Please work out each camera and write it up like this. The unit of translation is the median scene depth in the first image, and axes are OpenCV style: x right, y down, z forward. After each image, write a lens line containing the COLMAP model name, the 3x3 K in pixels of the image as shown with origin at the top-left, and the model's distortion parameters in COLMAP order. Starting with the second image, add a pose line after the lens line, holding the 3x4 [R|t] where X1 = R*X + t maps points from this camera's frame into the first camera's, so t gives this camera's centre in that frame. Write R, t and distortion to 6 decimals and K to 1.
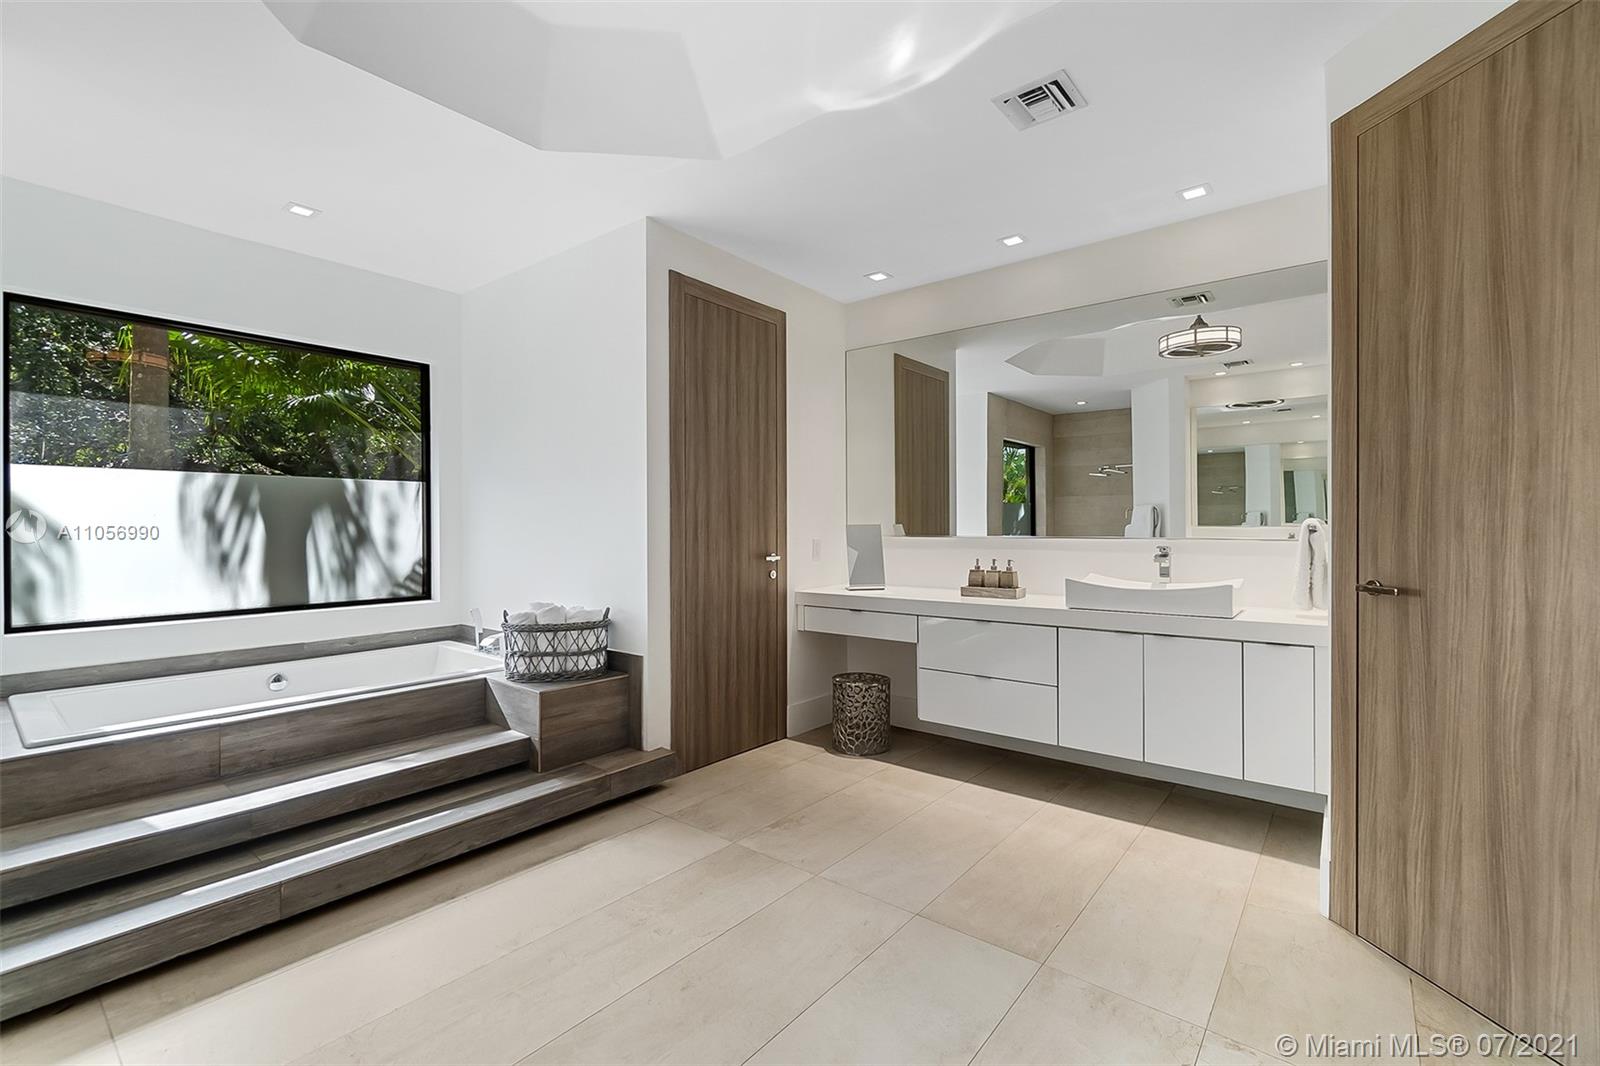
lens RADIAL K [[695.8, 0, 796.9], [0, 695.8, 530.5], [0, 0, 1]] dist [-0.003058, -0.000257]
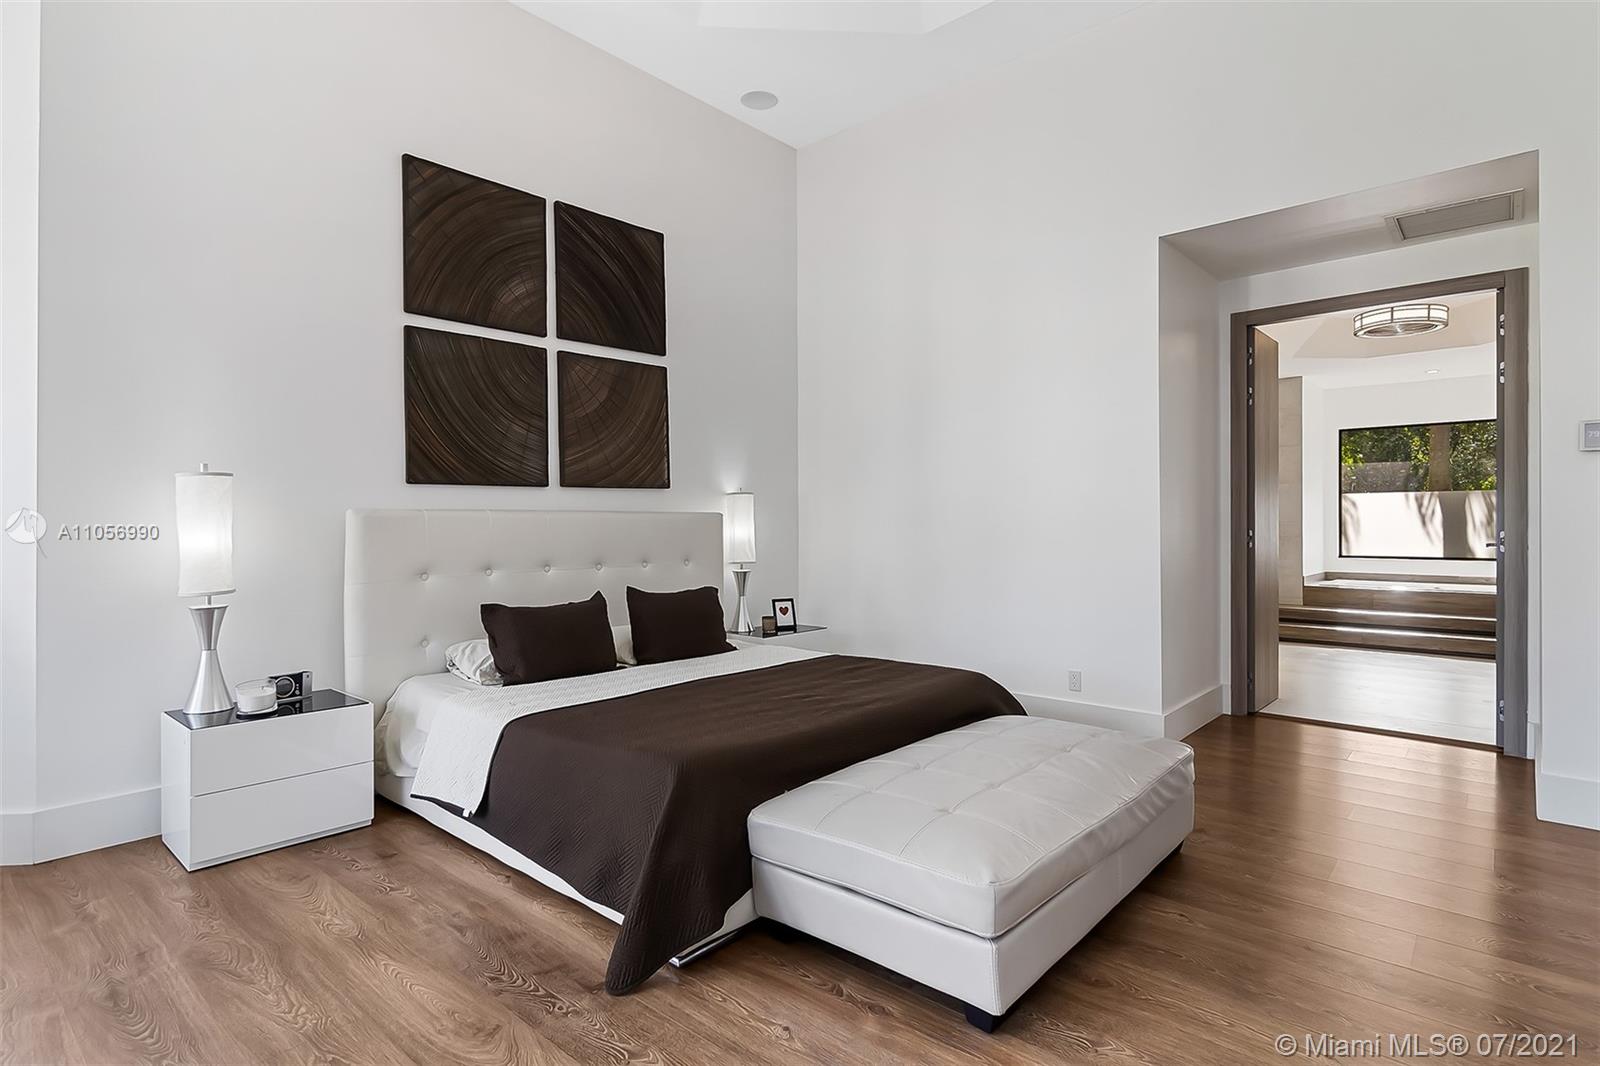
lens RADIAL K [[812.3, 0, 797.6], [0, 812.3, 523.8], [0, 0, 1]] dist [-0.004921, -0.000406]
pose [[-0.047694, 0.006267, -0.998842, 1.925102], [-0.003099, 0.999975, 0.006422, 0.004586], [0.998857, 0.003401, -0.047673, -0.871448]]
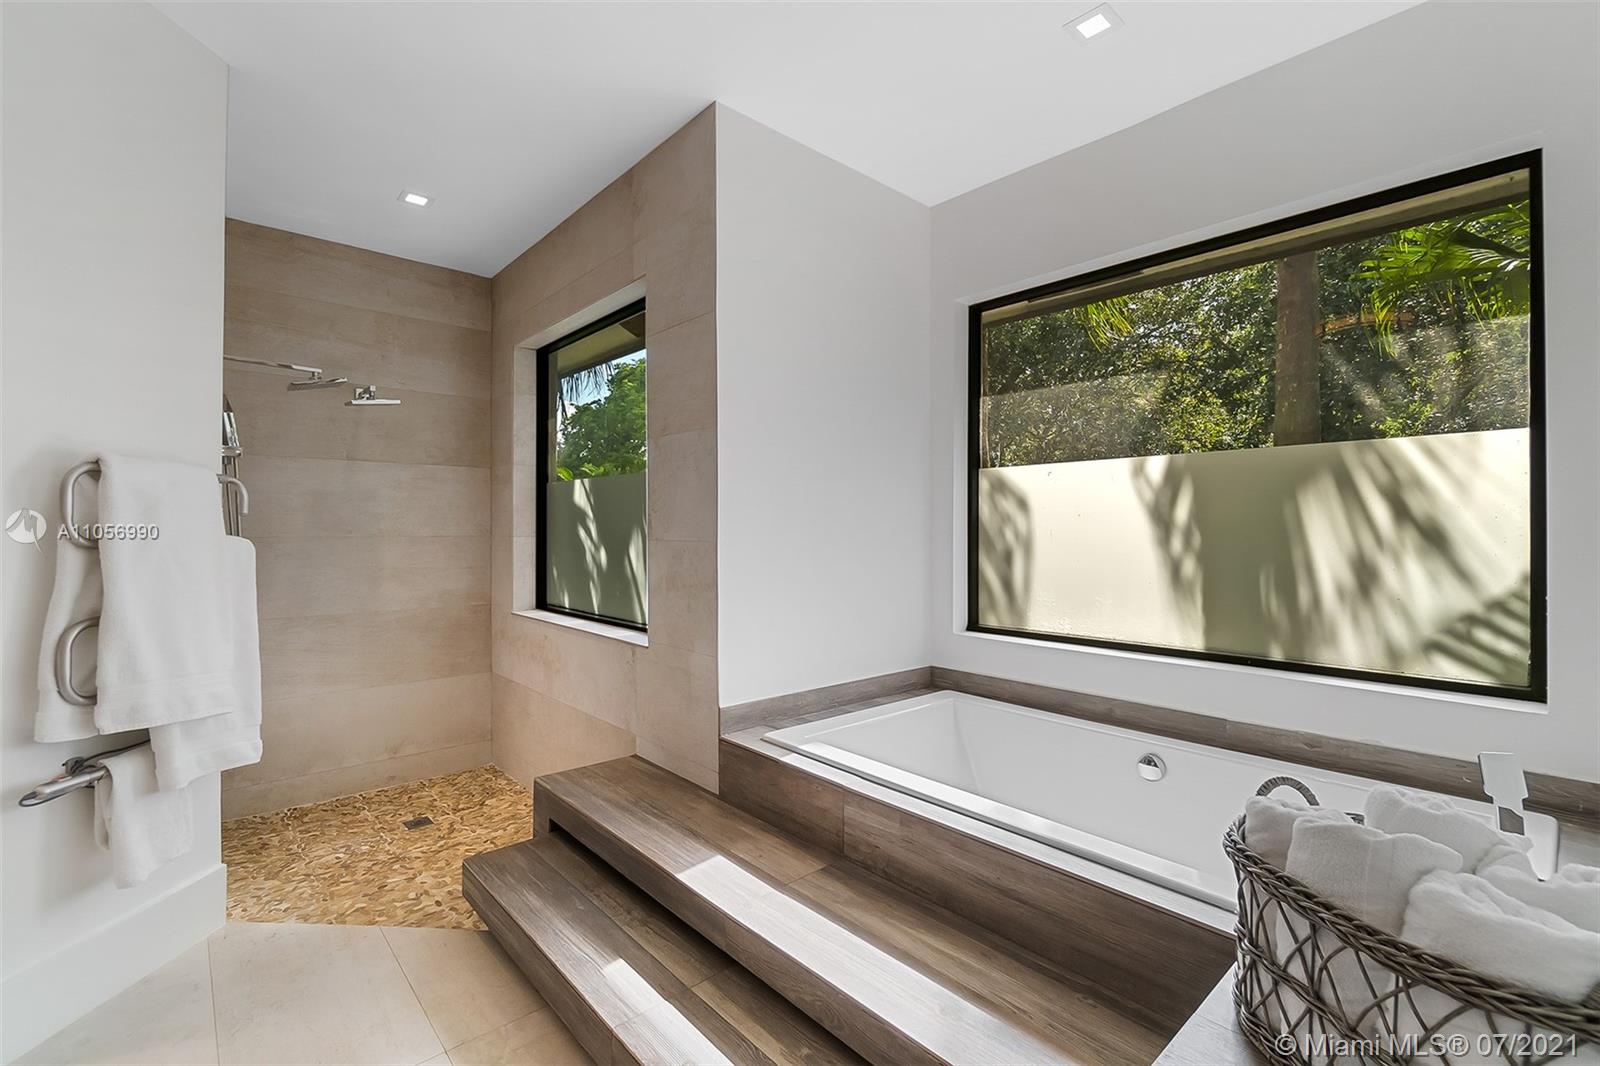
lens RADIAL K [[695.8, 0, 796.9], [0, 695.8, 530.5], [0, 0, 1]] dist [-0.003058, -0.000257]
pose [[-0.156857, 0.004387, -0.987612, -0.048915], [-0.006294, 0.999965, 0.005441, -0.006739], [0.987601, 0.007070, -0.156824, 0.830620]]
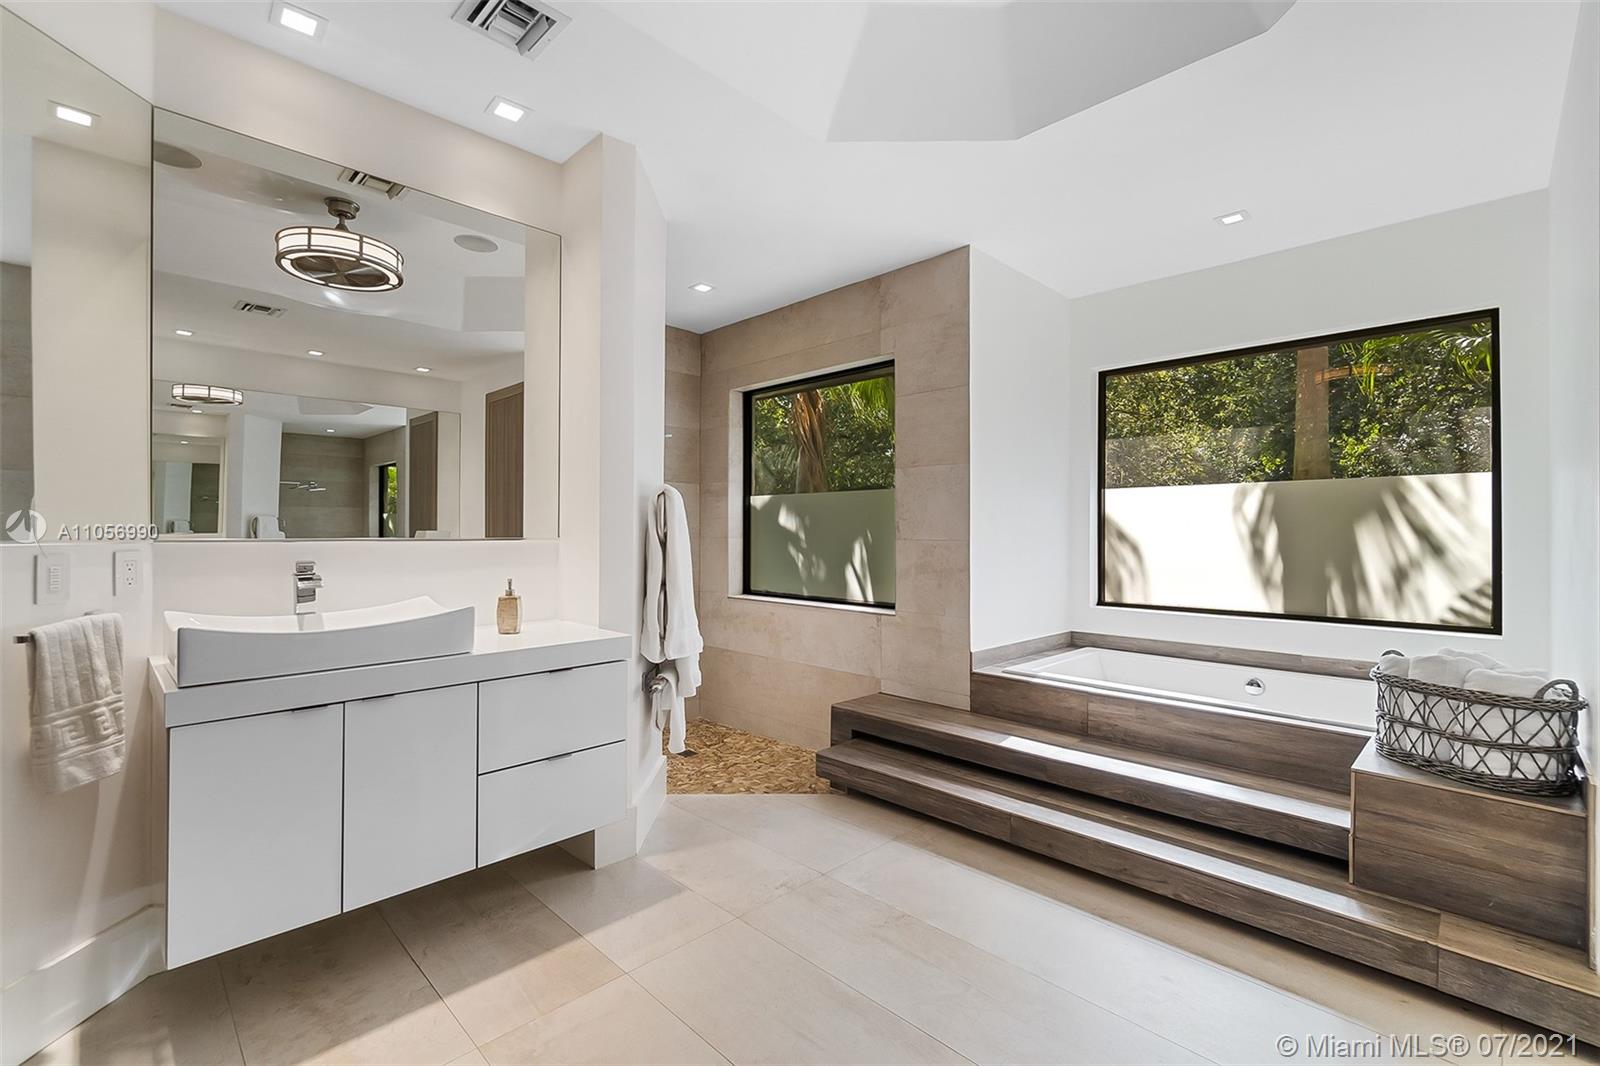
lens RADIAL K [[695.8, 0, 796.9], [0, 695.8, 530.5], [0, 0, 1]] dist [-0.003058, -0.000257]
pose [[-0.104610, -0.001972, -0.994511, 0.355583], [-0.008335, 0.999965, -0.001106, -0.002075], [0.994478, 0.008173, -0.104623, 0.474951]]
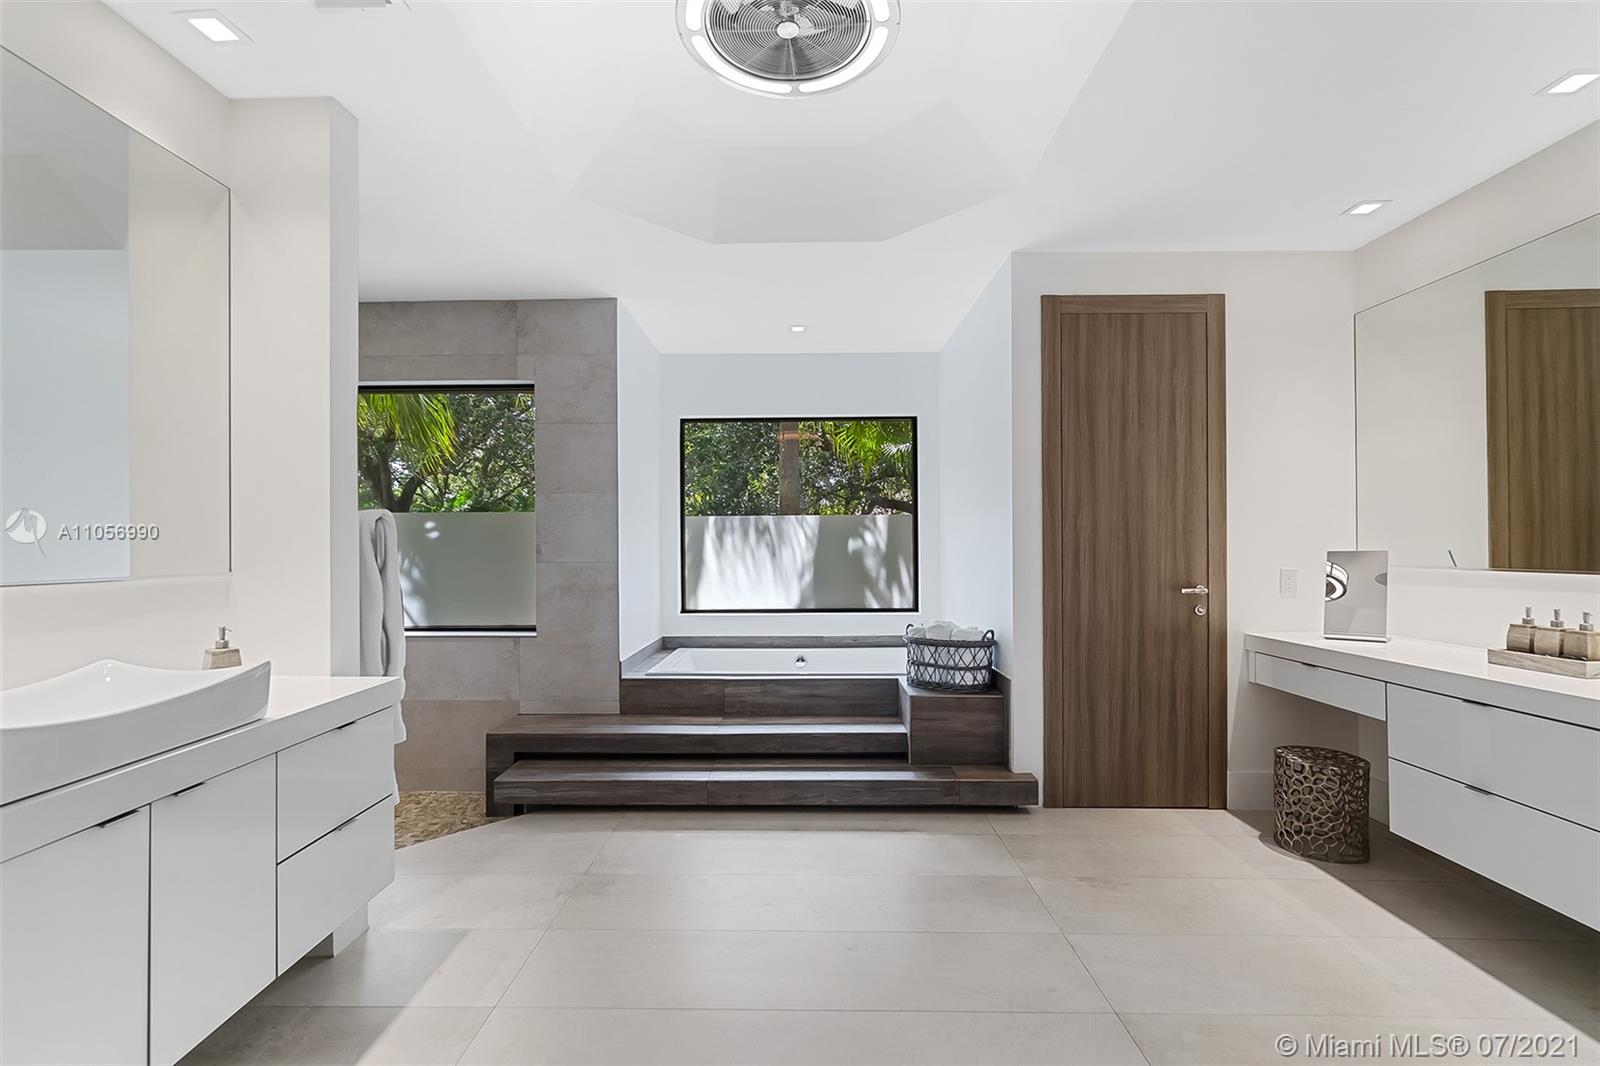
lens RADIAL K [[710.4, 0, 794.1], [0, 710.4, 546.1], [0, 0, 1]] dist [-0.005460, -0.000035]
pose [[0.618094, -0.001356, -0.786103, 0.415503], [0.000184, 0.999999, -0.001581, -0.016134], [0.786104, 0.000833, 0.618093, 0.099184]]
